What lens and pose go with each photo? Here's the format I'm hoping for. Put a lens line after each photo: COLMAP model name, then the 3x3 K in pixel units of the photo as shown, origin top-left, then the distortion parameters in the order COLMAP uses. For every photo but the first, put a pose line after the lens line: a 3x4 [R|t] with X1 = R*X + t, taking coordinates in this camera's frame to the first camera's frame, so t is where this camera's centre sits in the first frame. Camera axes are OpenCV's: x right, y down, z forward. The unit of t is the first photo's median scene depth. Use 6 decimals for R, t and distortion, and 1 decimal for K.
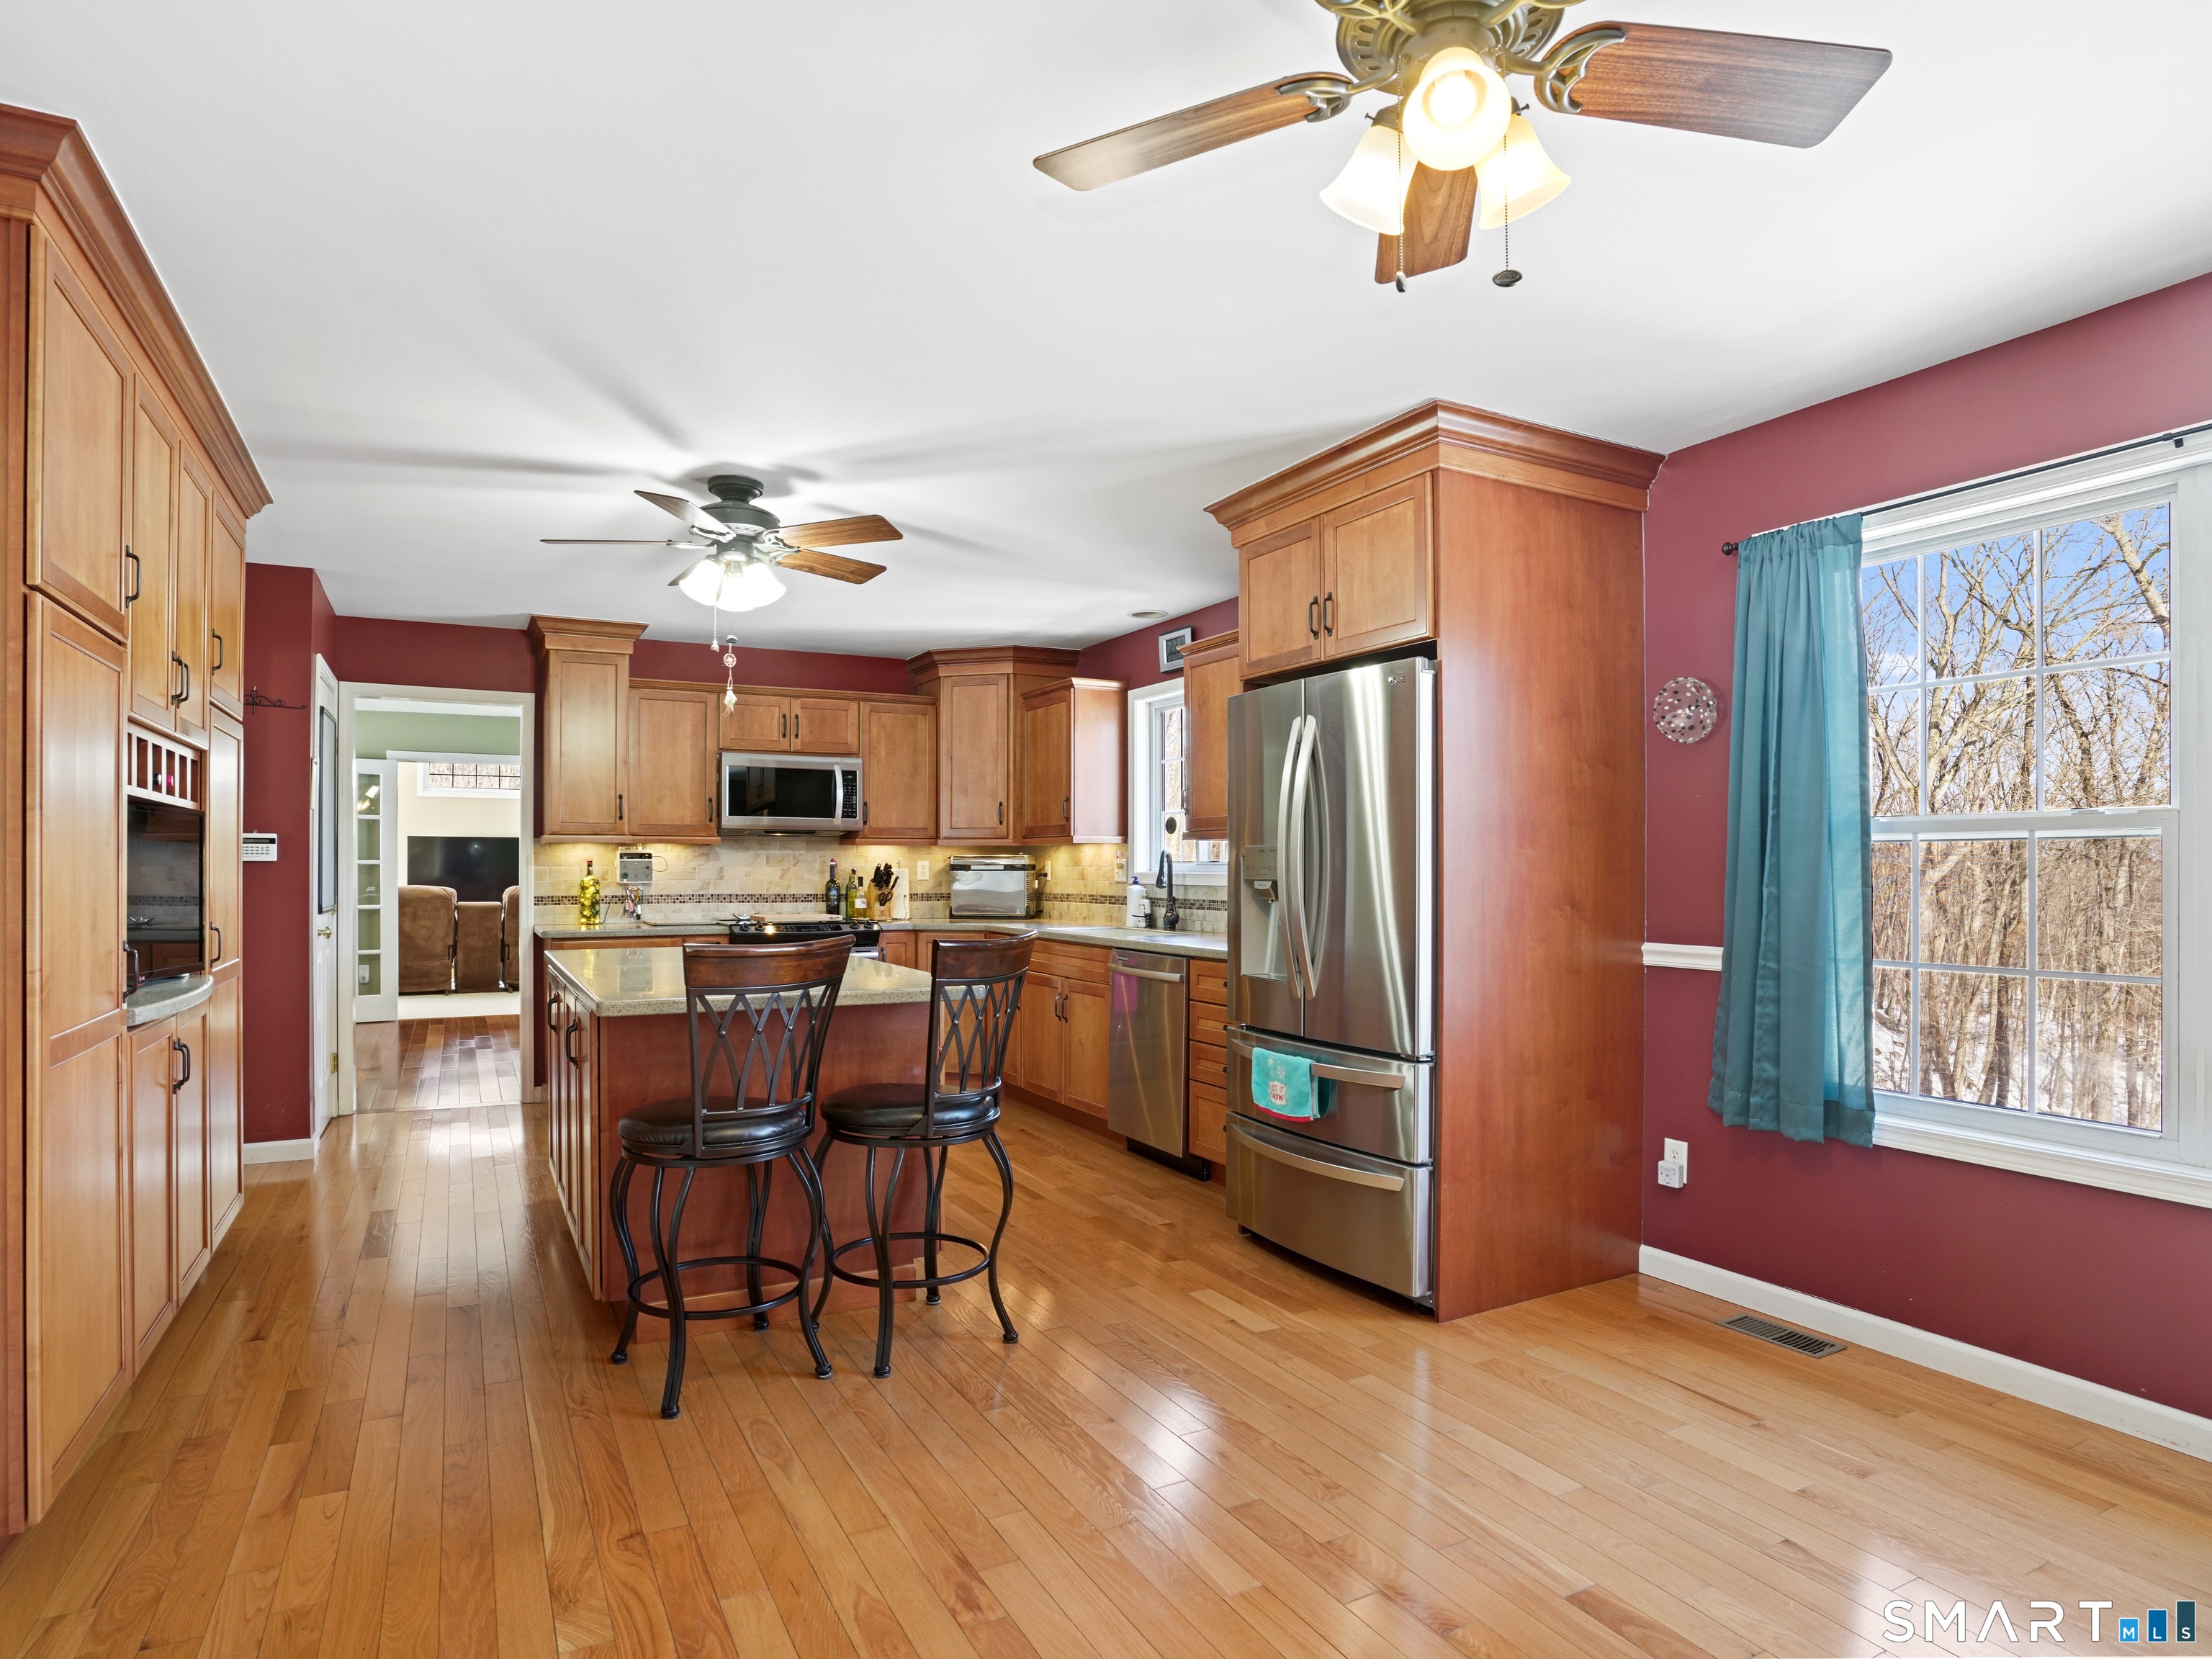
lens RADIAL K [[1279.1, 0, 1110.2], [0, 1279.1, 861.6], [0, 0, 1]] dist [-0.052138, 0.001235]
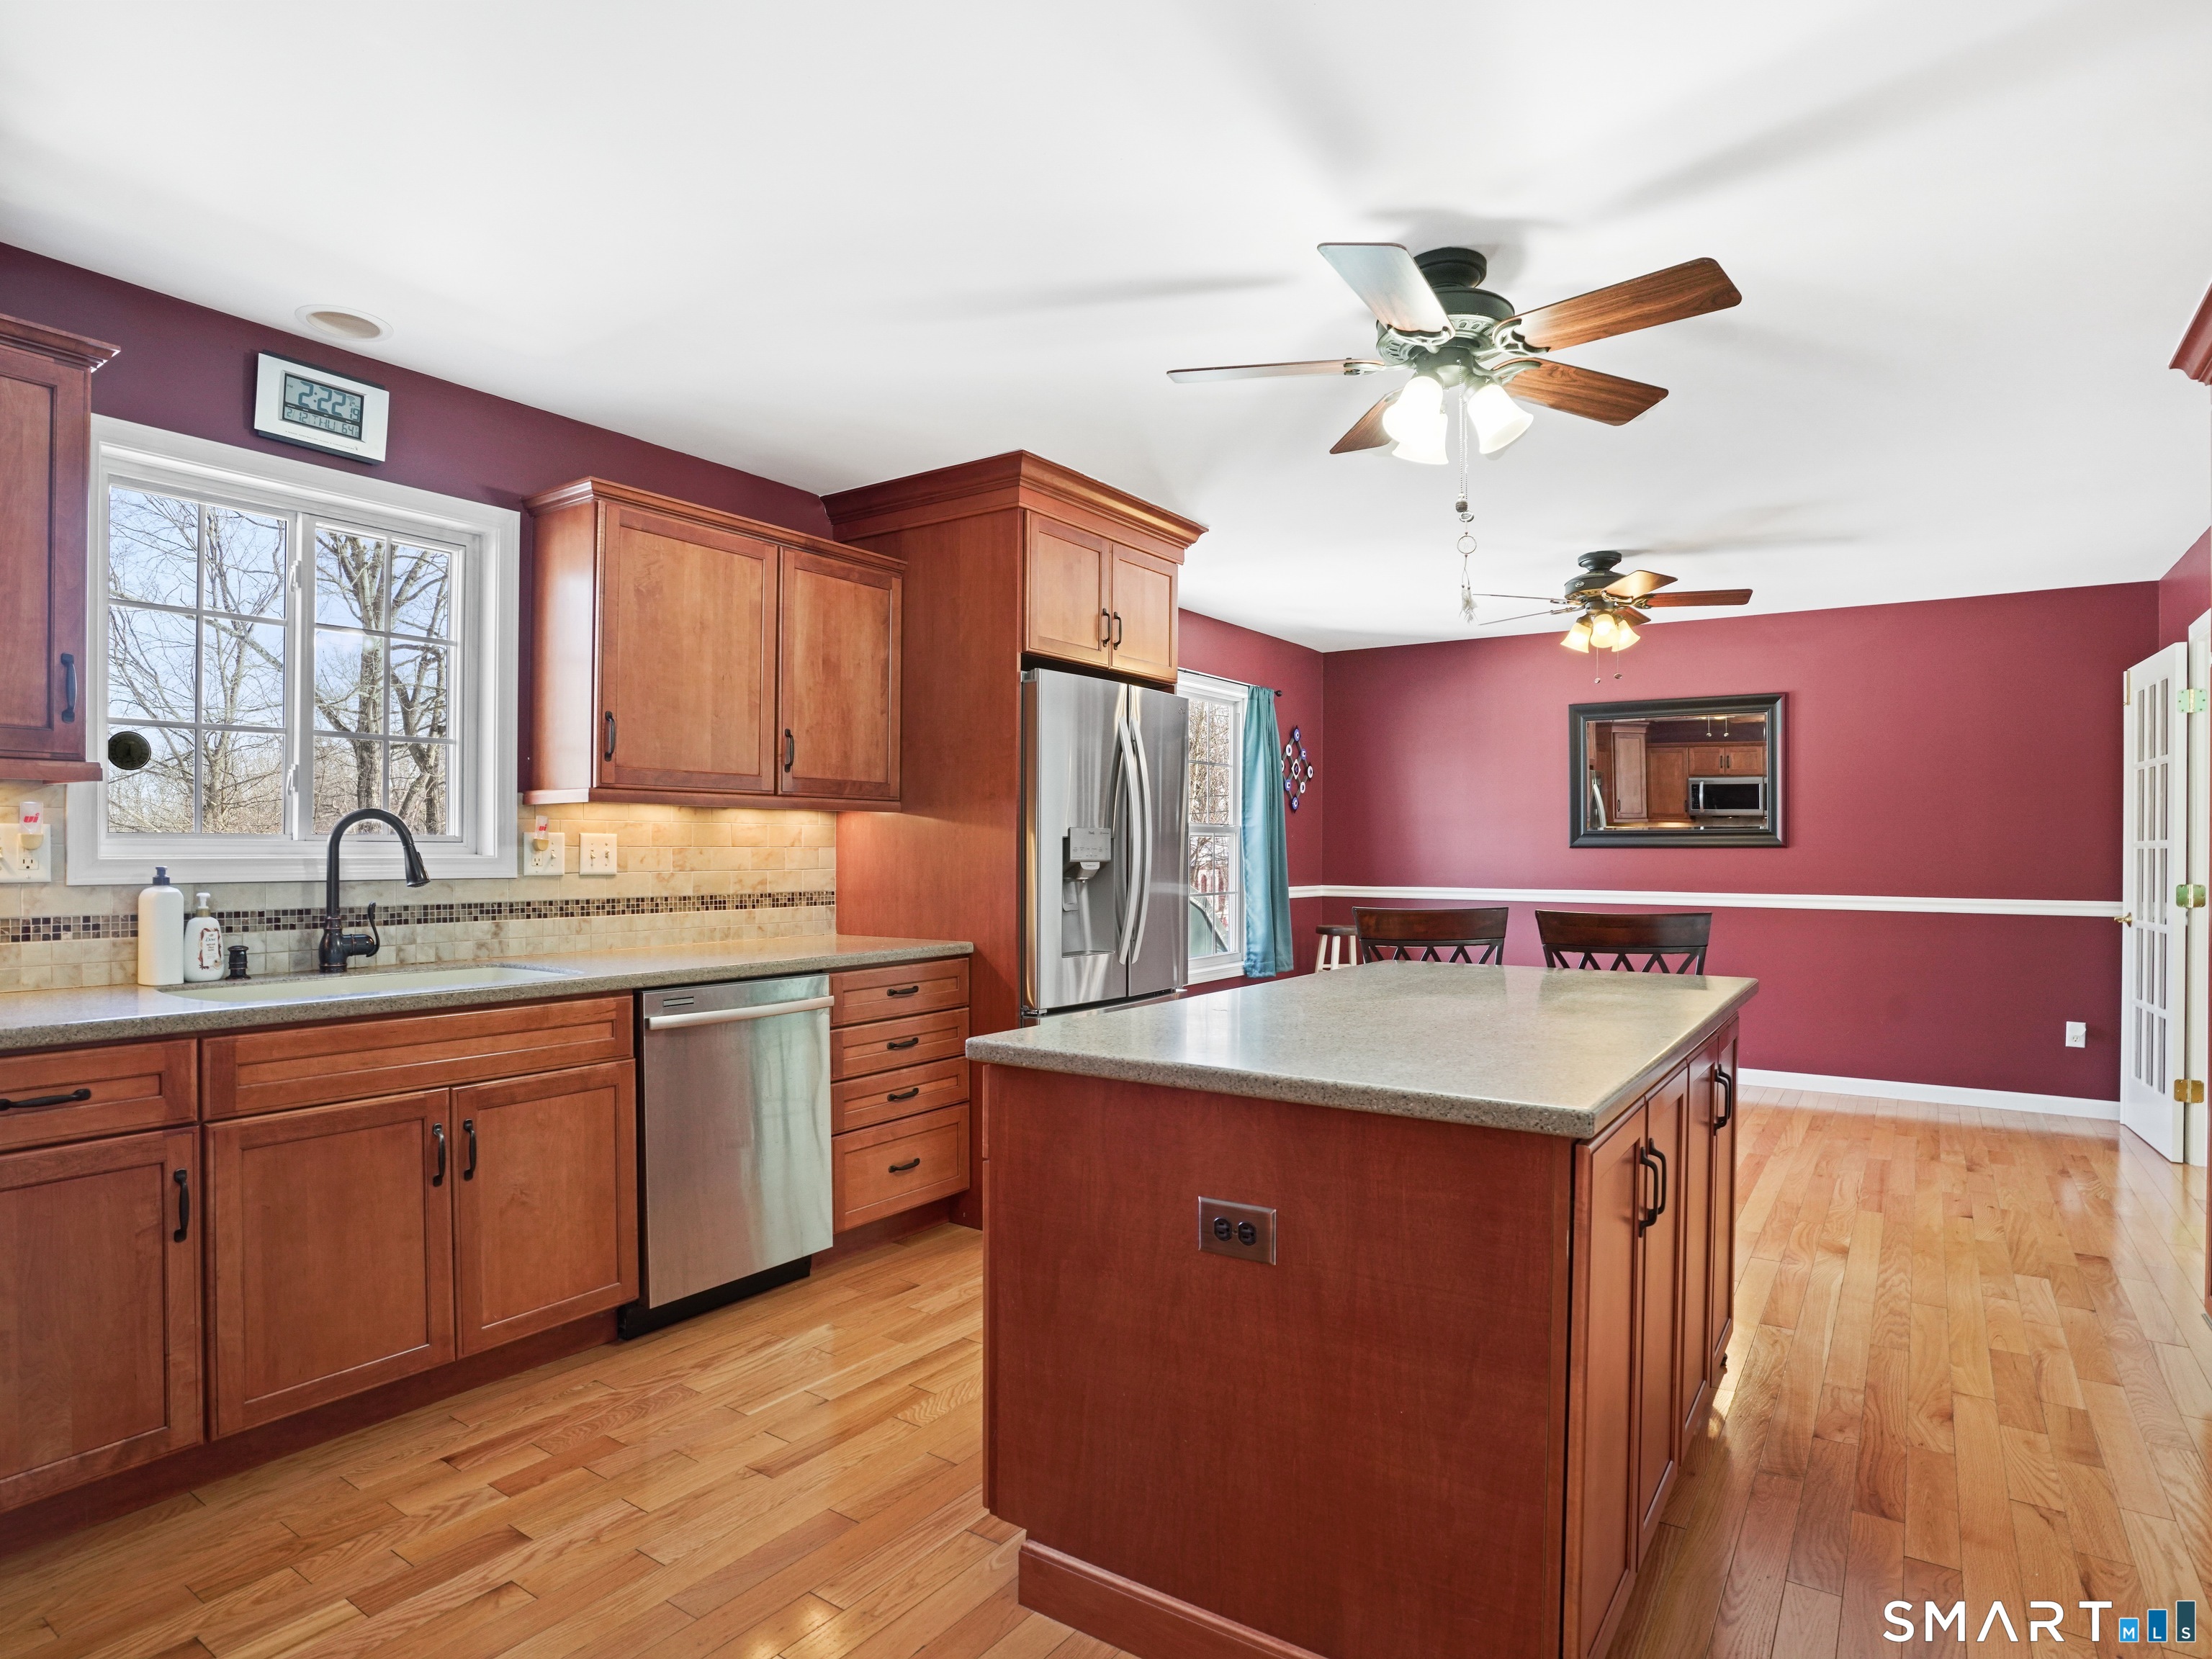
lens RADIAL K [[1209.3, 0, 1112.5], [0, 1209.3, 848.2], [0, 0, 1]] dist [-0.099347, 0.051309]
pose [[-0.471792, -0.006435, 0.881687, -0.803211], [-0.011274, 0.999936, 0.001265, 0.002050], [-0.881638, -0.009344, -0.471834, 1.534503]]
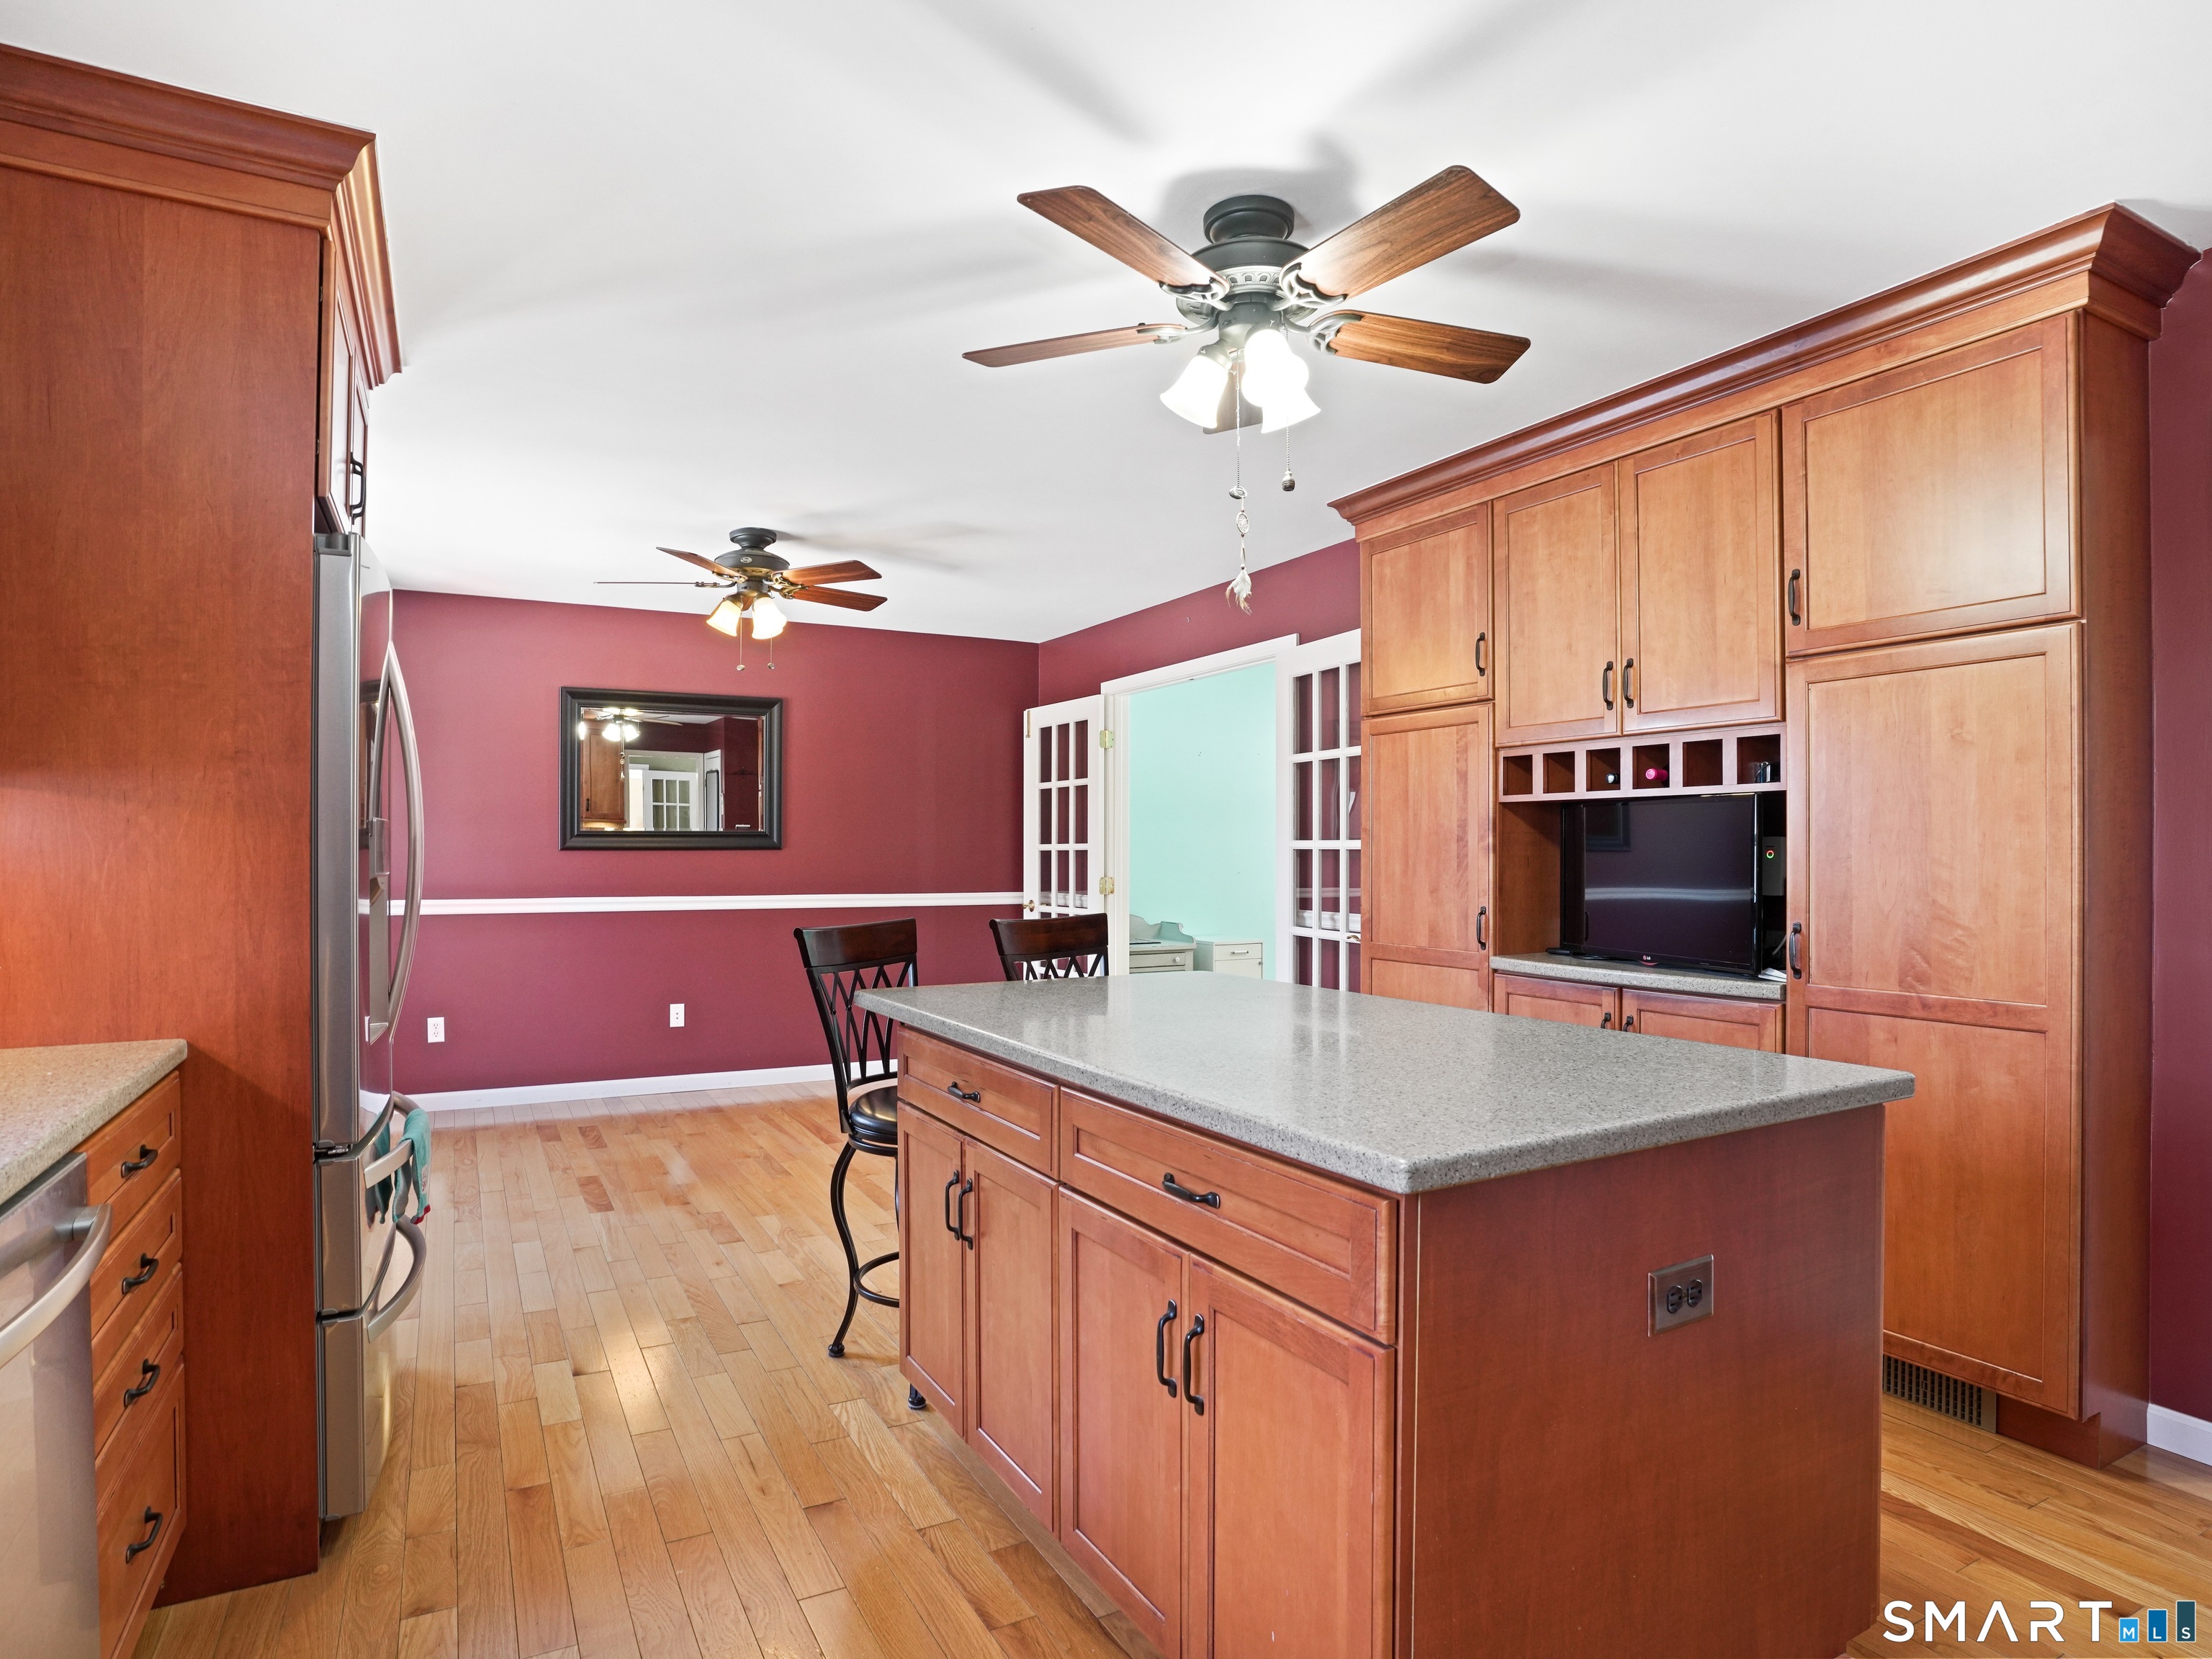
lens RADIAL K [[1209.3, 0, 1112.5], [0, 1209.3, 848.2], [0, 0, 1]] dist [-0.099347, 0.051309]
pose [[-0.999917, -0.005406, -0.011733, -0.241949], [-0.005294, 0.999940, -0.009611, 0.004810], [0.011785, -0.009549, -0.999885, 1.661183]]
